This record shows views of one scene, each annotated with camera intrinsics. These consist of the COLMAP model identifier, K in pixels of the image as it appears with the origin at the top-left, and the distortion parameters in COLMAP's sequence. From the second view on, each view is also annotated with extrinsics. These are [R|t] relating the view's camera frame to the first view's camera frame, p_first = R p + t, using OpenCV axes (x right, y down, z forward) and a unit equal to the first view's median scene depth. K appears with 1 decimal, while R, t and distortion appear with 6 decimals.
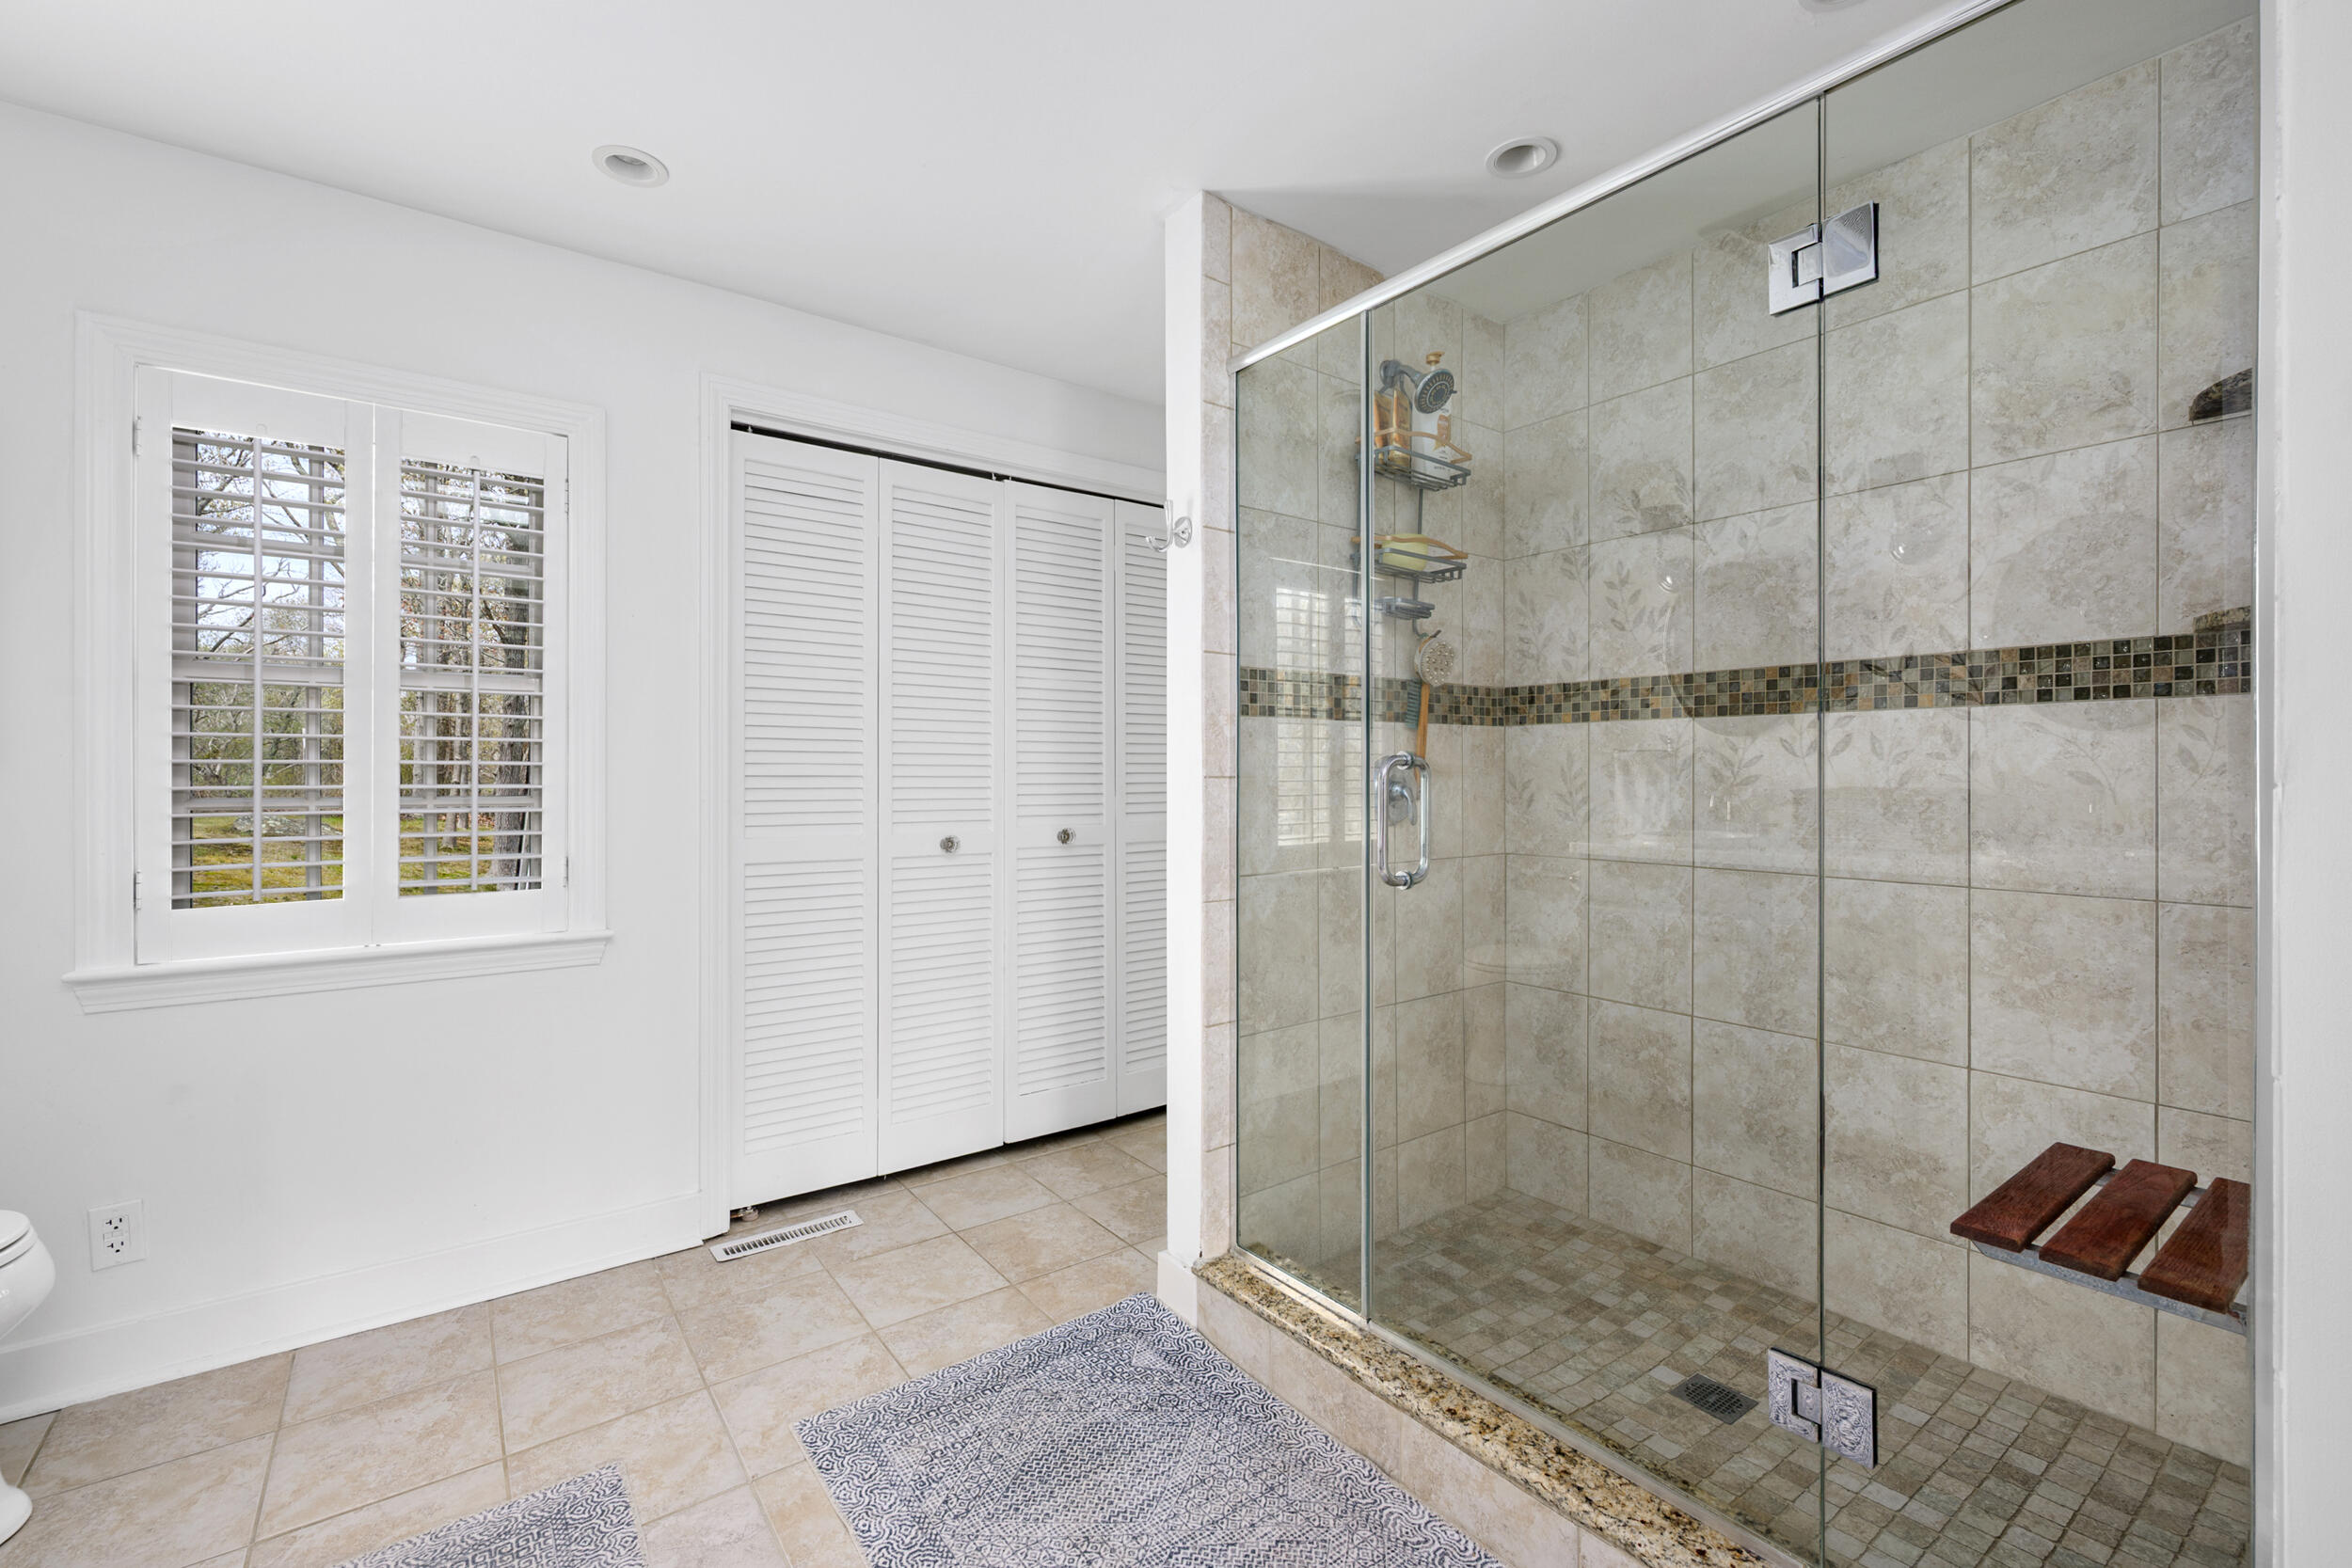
lens RADIAL K [[1022.1, 0, 1187.4], [0, 1022.1, 776.5], [0, 0, 1]] dist [0.000351, -0.000098]
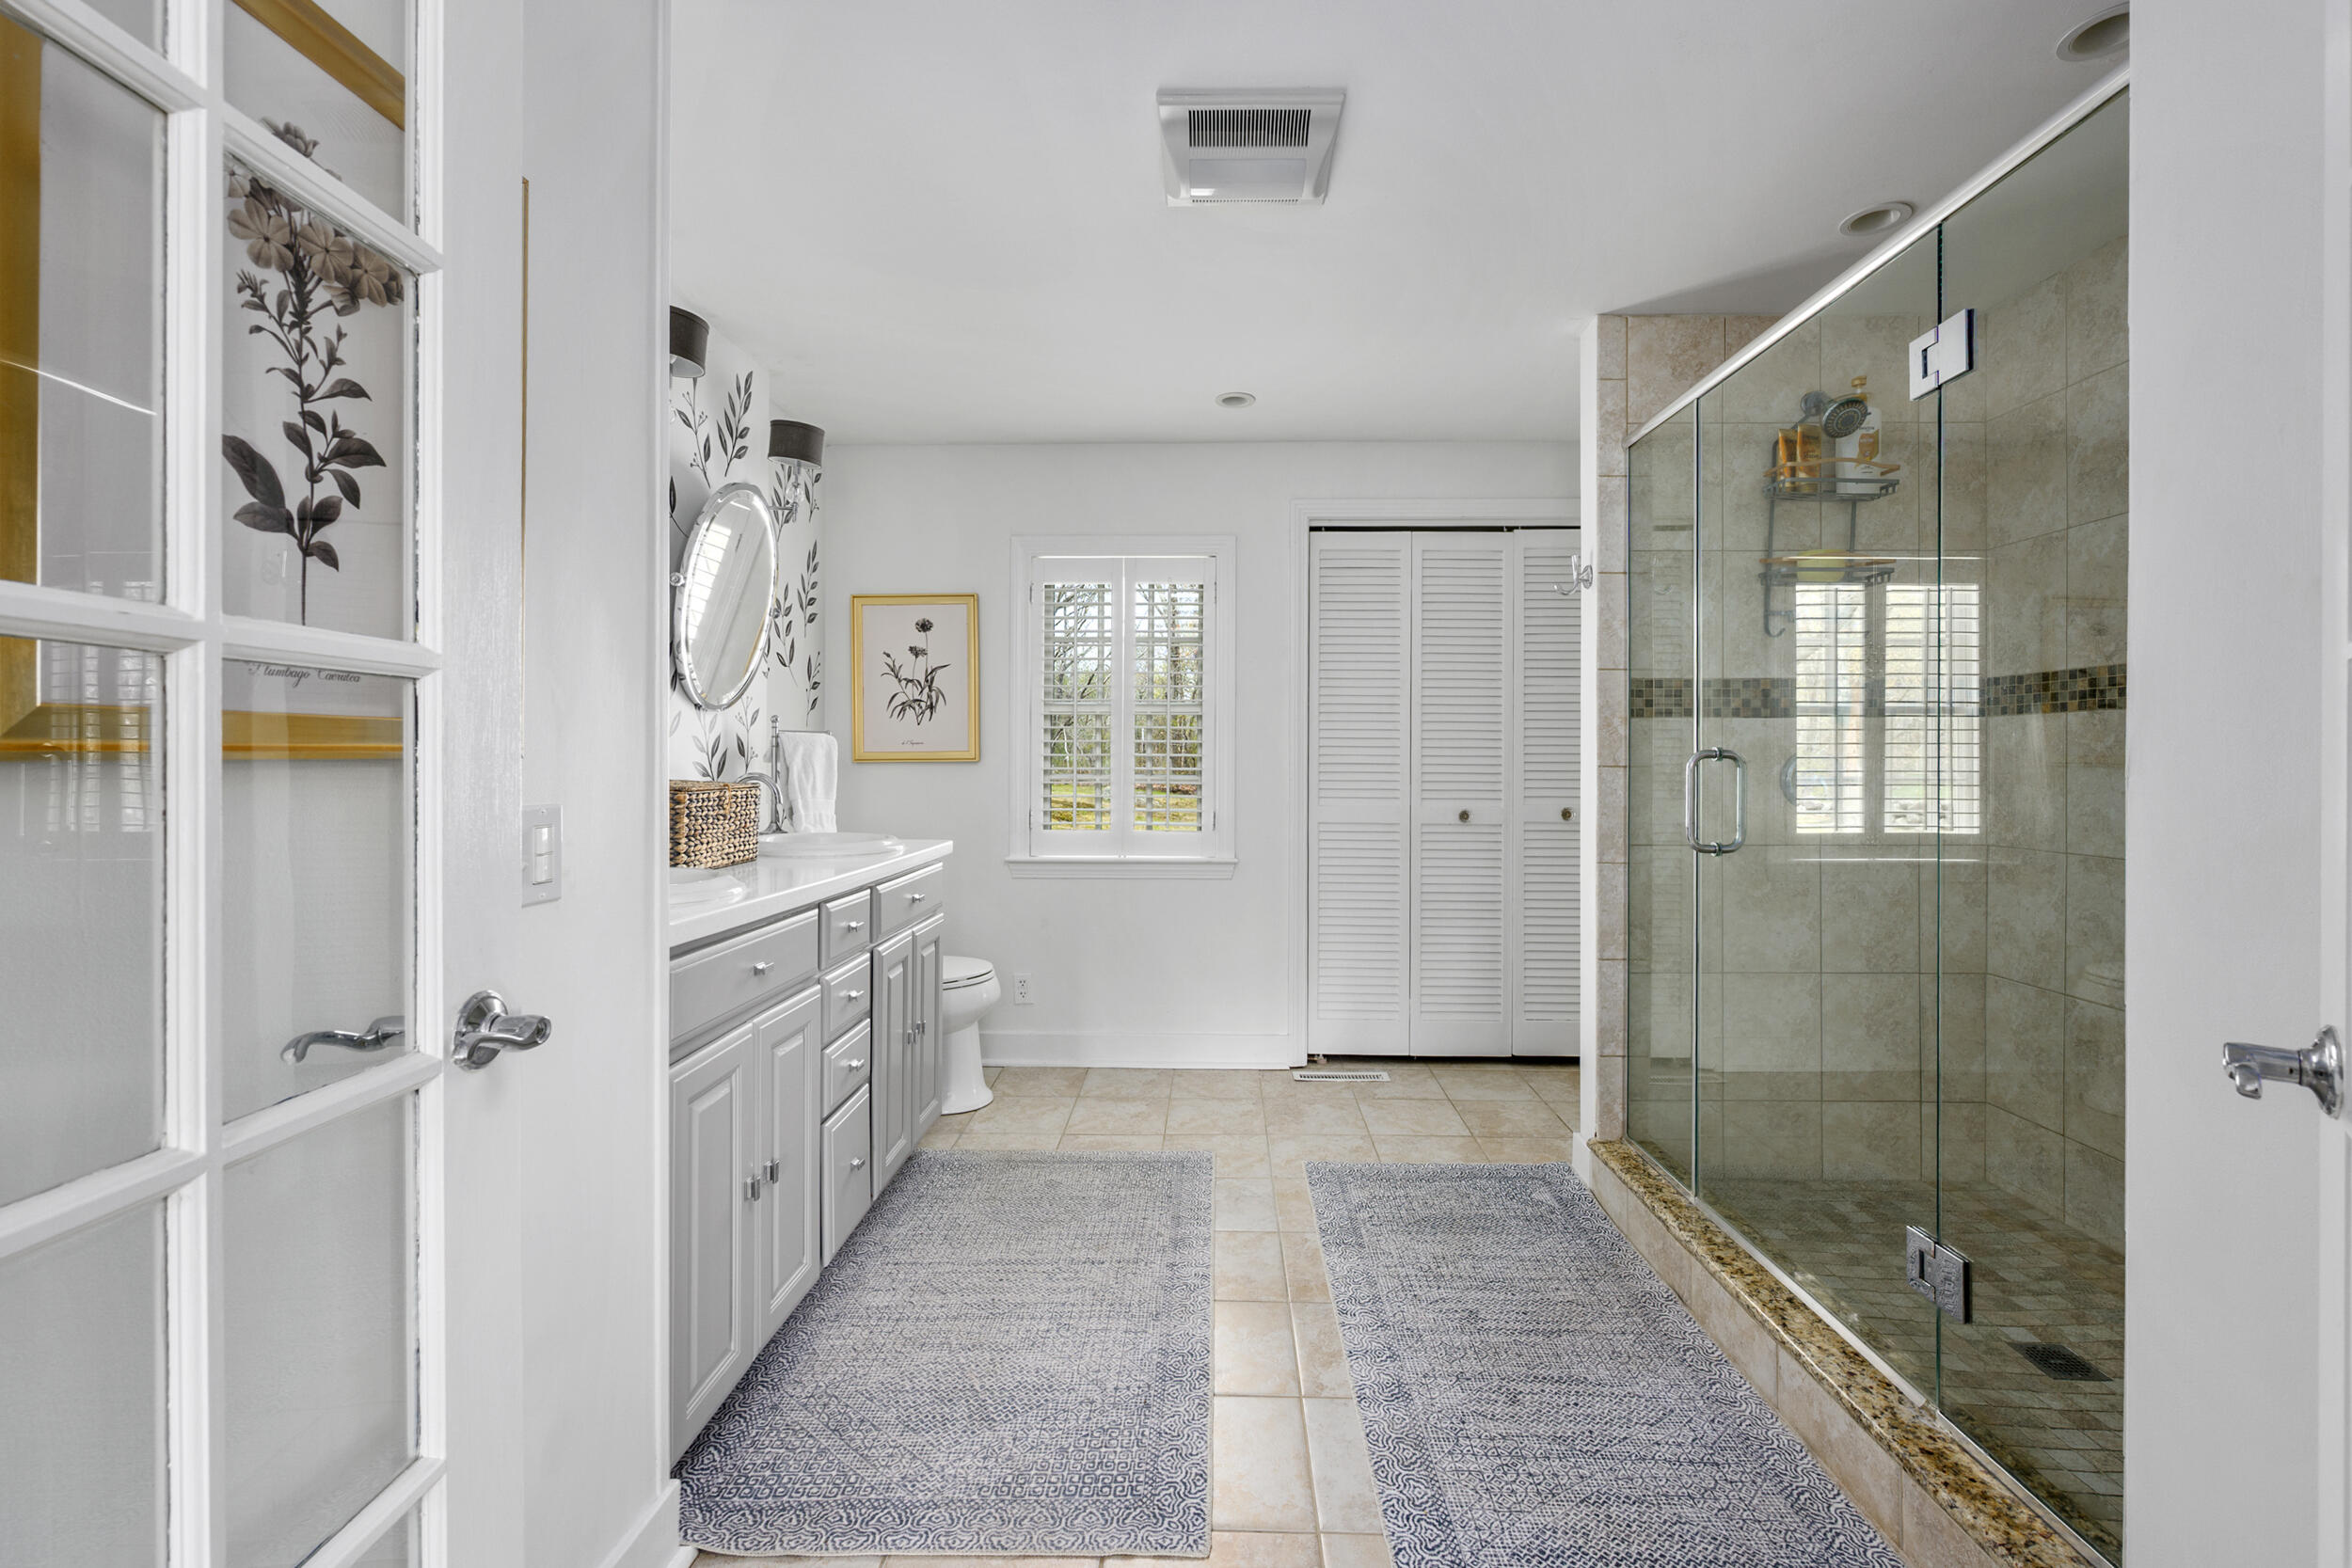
lens RADIAL K [[995.2, 0, 1184.7], [0, 995.2, 766.0], [0, 0, 1]] dist [-0.000421, -0.000002]
pose [[0.782284, 0.005974, -0.622893, 0.379472], [-0.003804, 0.999981, 0.004813, -0.003801], [0.622910, -0.001395, 0.782292, -0.302960]]
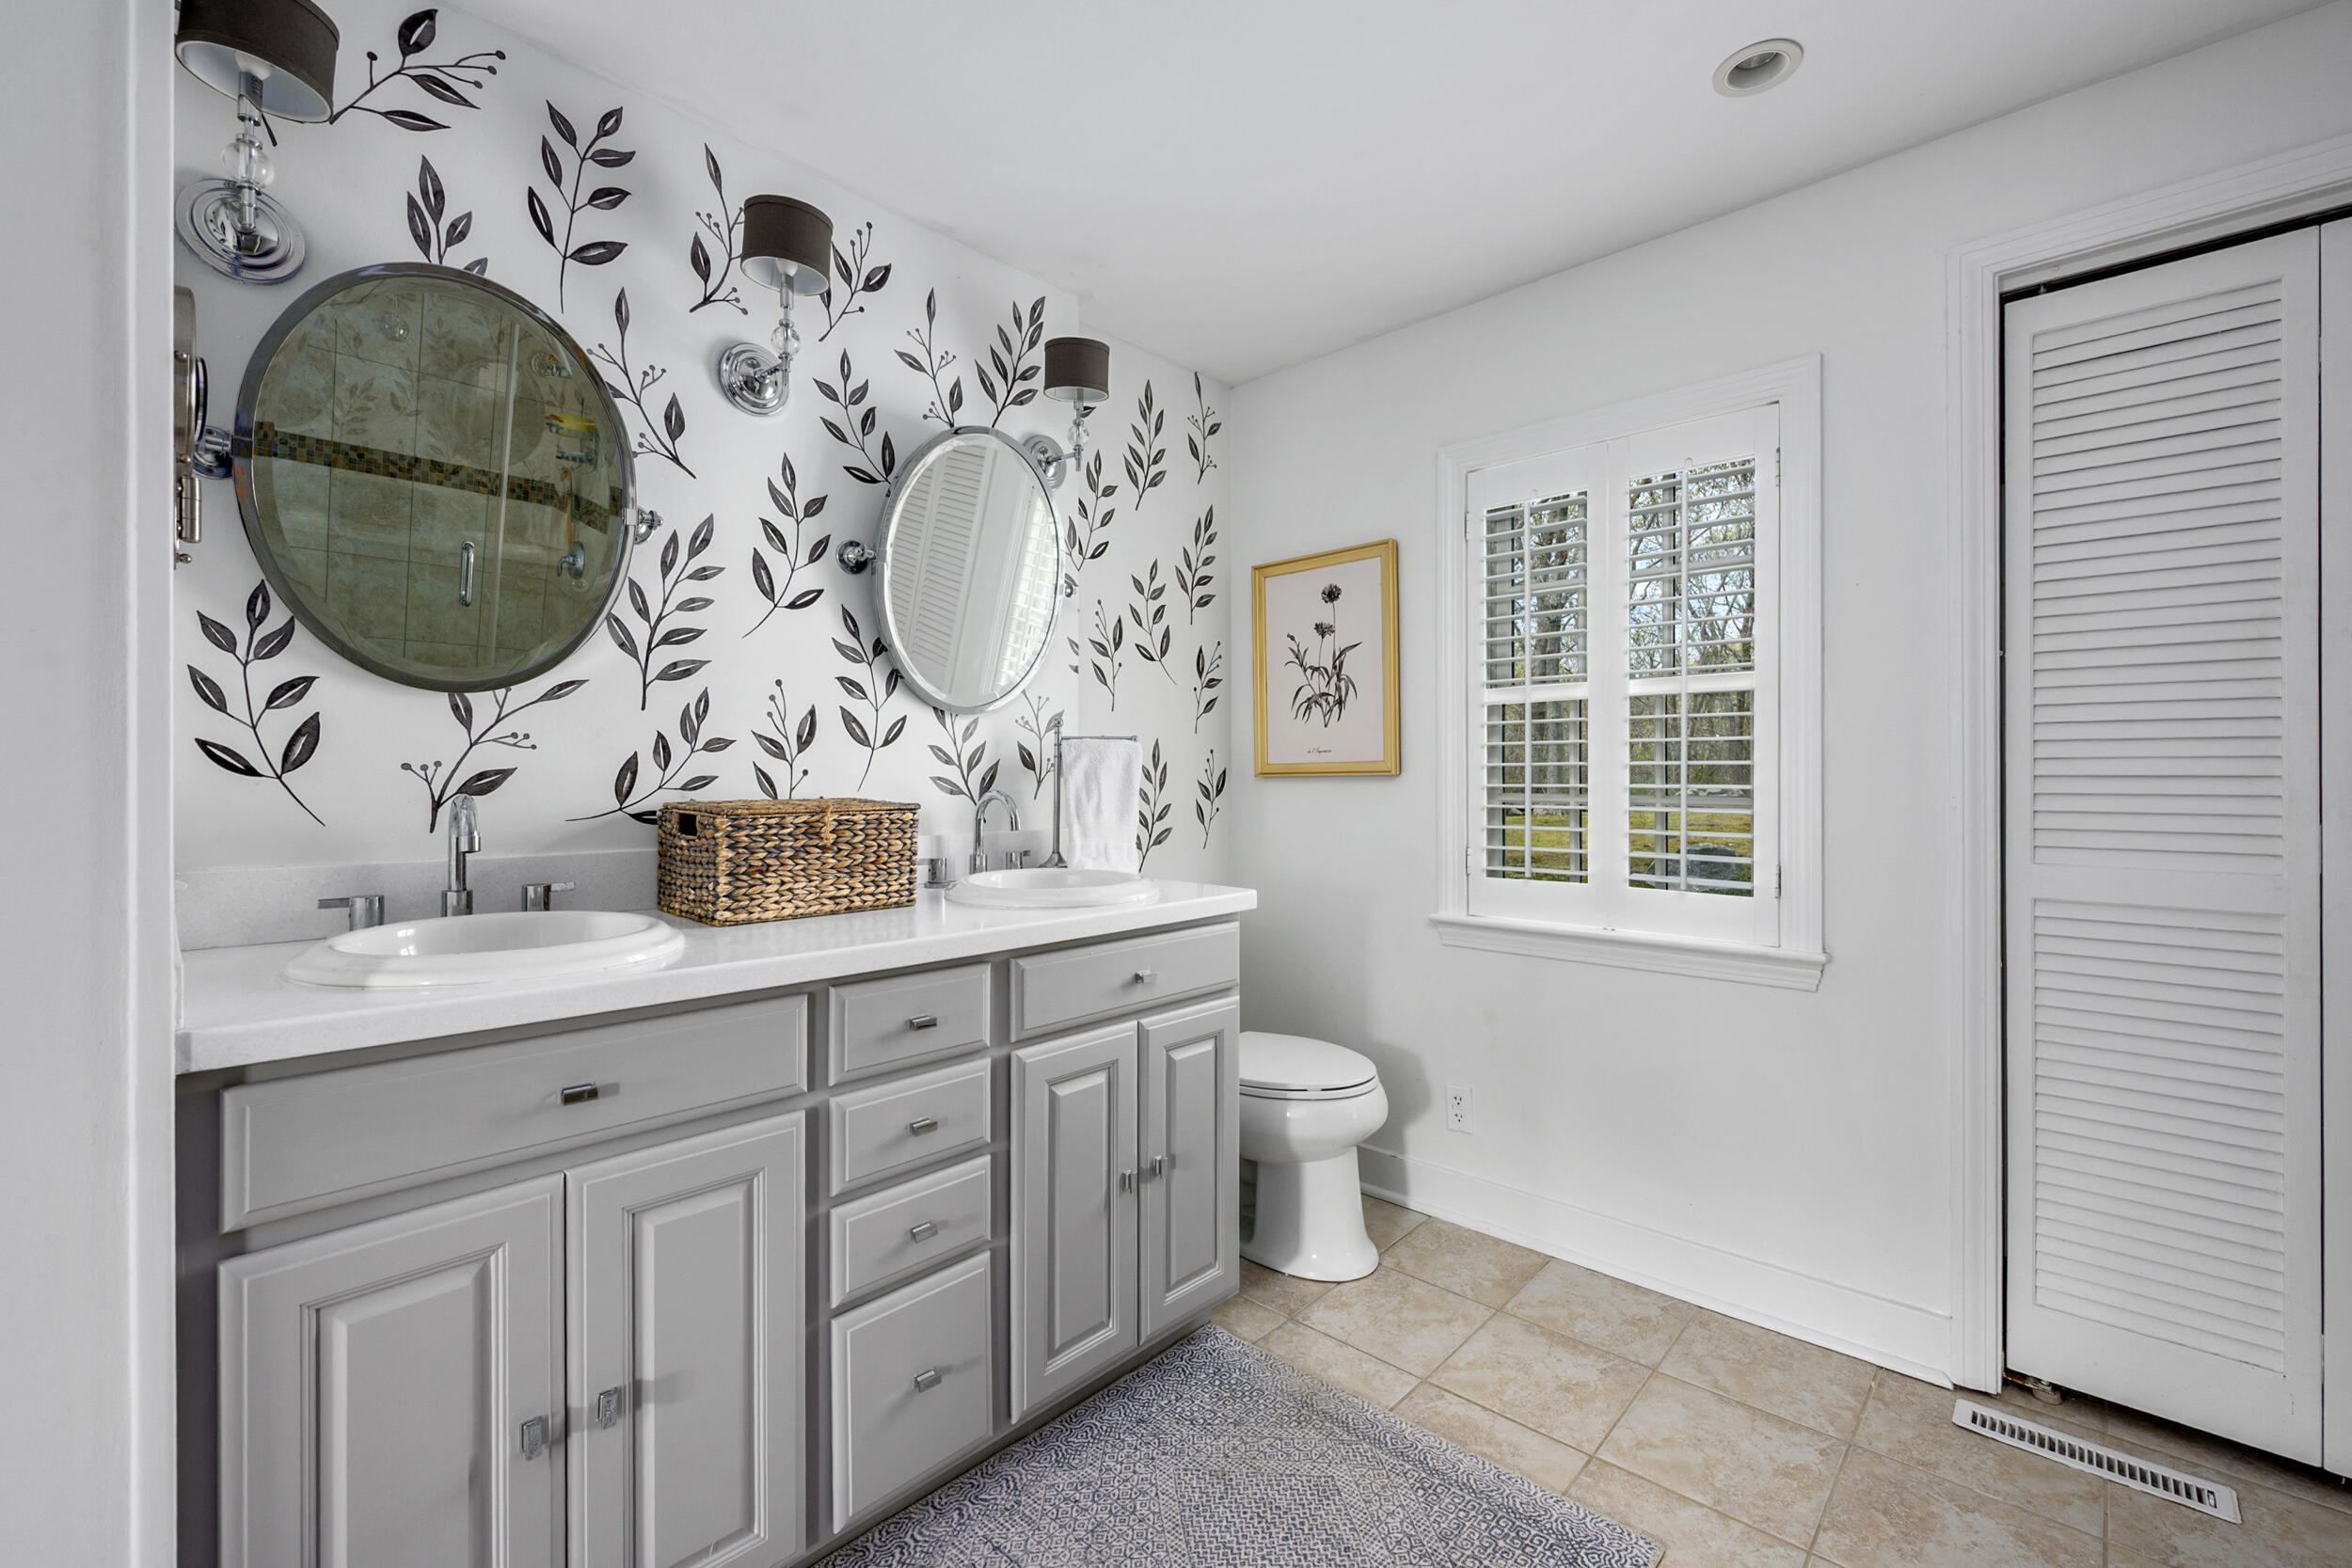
lens RADIAL K [[981.8, 0, 1183.9], [0, 981.8, 775.5], [0, 0, 1]] dist [0.000245, 0.000073]
pose [[0.176179, -0.000379, -0.984358, 0.170078], [0.000434, 1.000000, -0.000307, -0.001402], [0.984358, -0.000373, 0.176179, 0.351421]]
